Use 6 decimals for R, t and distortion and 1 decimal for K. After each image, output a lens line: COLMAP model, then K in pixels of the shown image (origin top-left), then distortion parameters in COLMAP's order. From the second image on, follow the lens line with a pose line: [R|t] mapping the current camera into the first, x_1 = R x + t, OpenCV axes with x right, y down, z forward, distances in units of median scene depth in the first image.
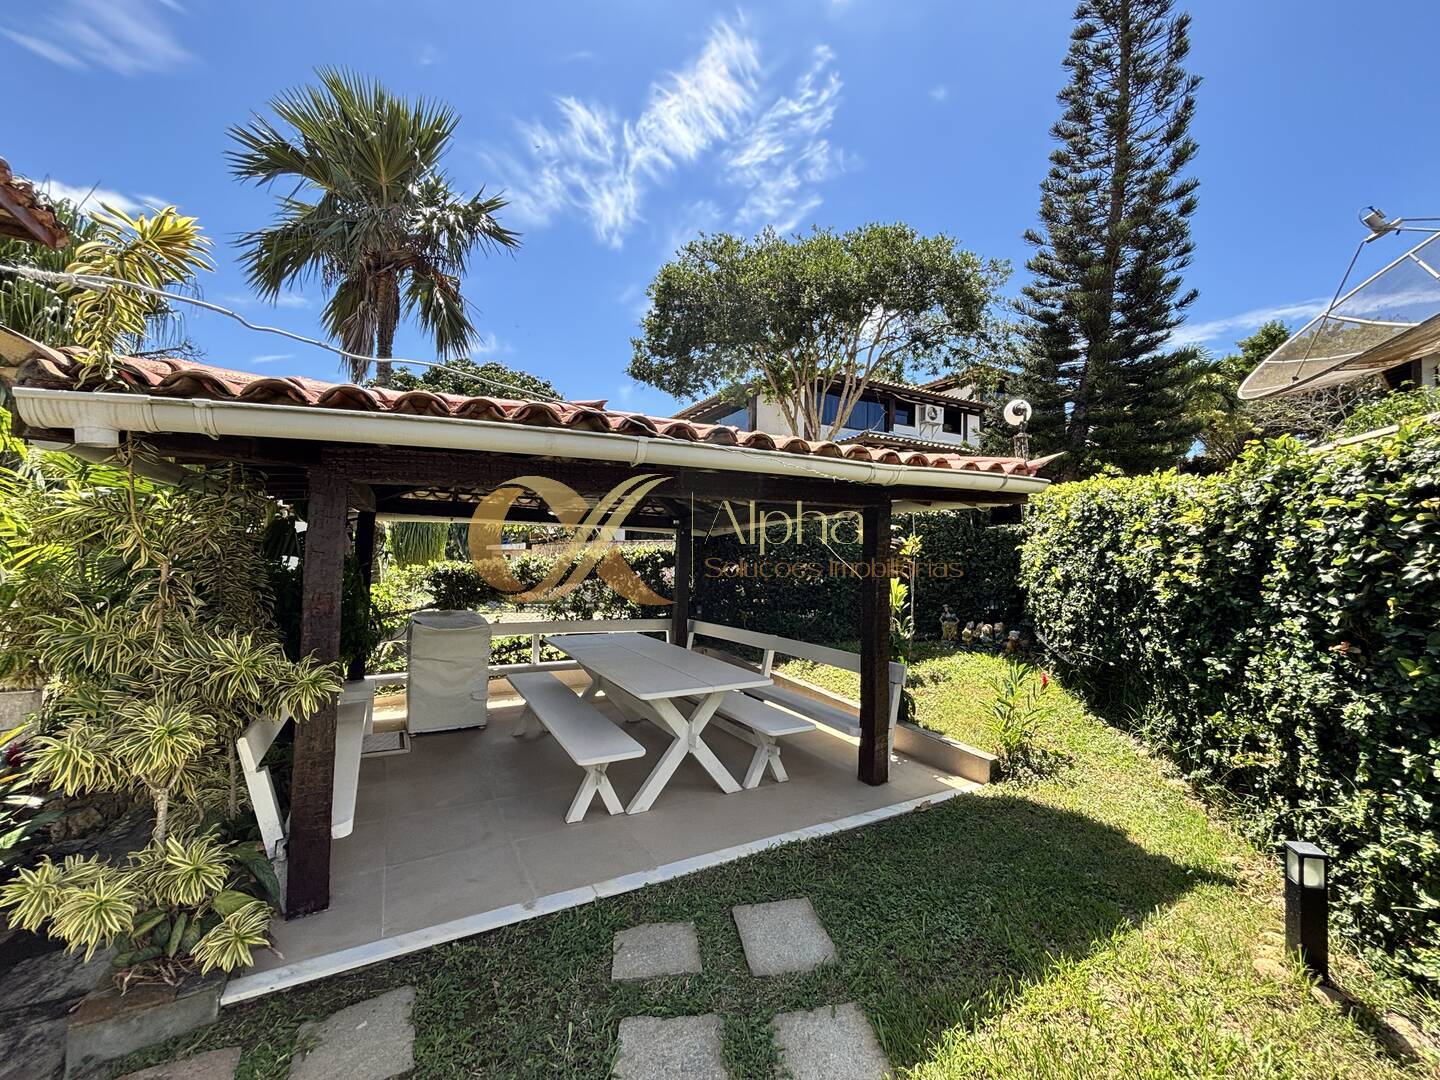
lens RADIAL K [[576.4, 0, 719.9], [0, 576.4, 509.2], [0, 0, 1]] dist [0.001503, -0.003394]
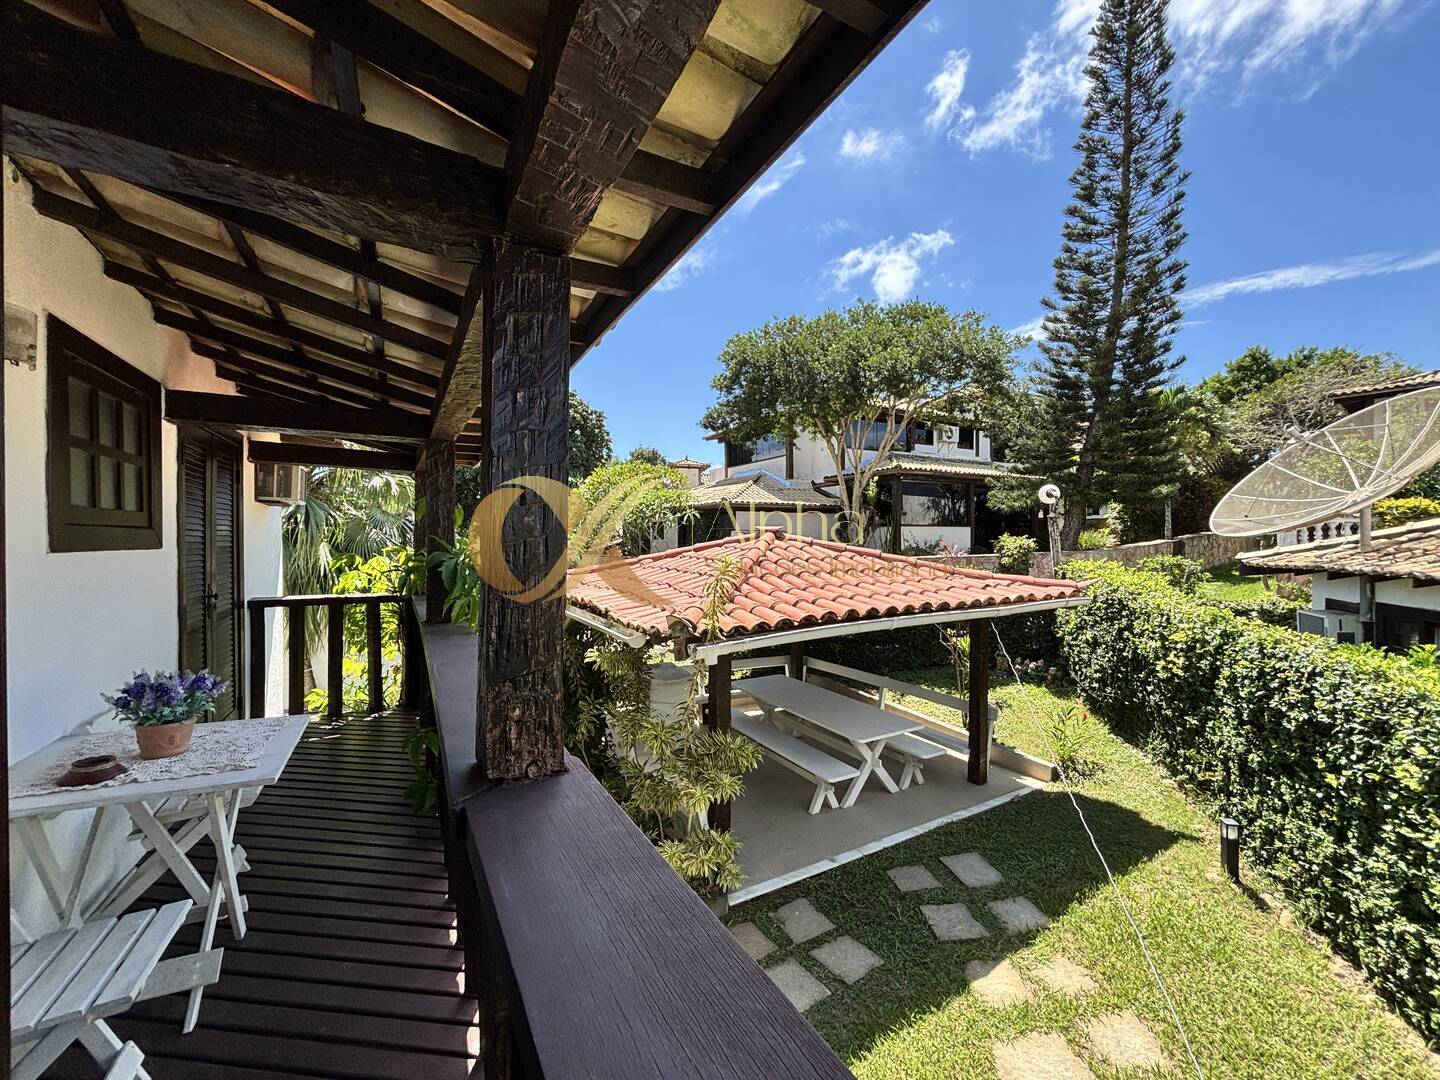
lens RADIAL K [[576.4, 0, 719.9], [0, 576.4, 509.2], [0, 0, 1]] dist [0.001503, -0.003394]
pose [[0.999757, -0.018790, 0.011559, -0.519471], [0.018383, 0.999241, 0.034352, -0.400844], [-0.012195, -0.034131, 0.999343, -0.635153]]
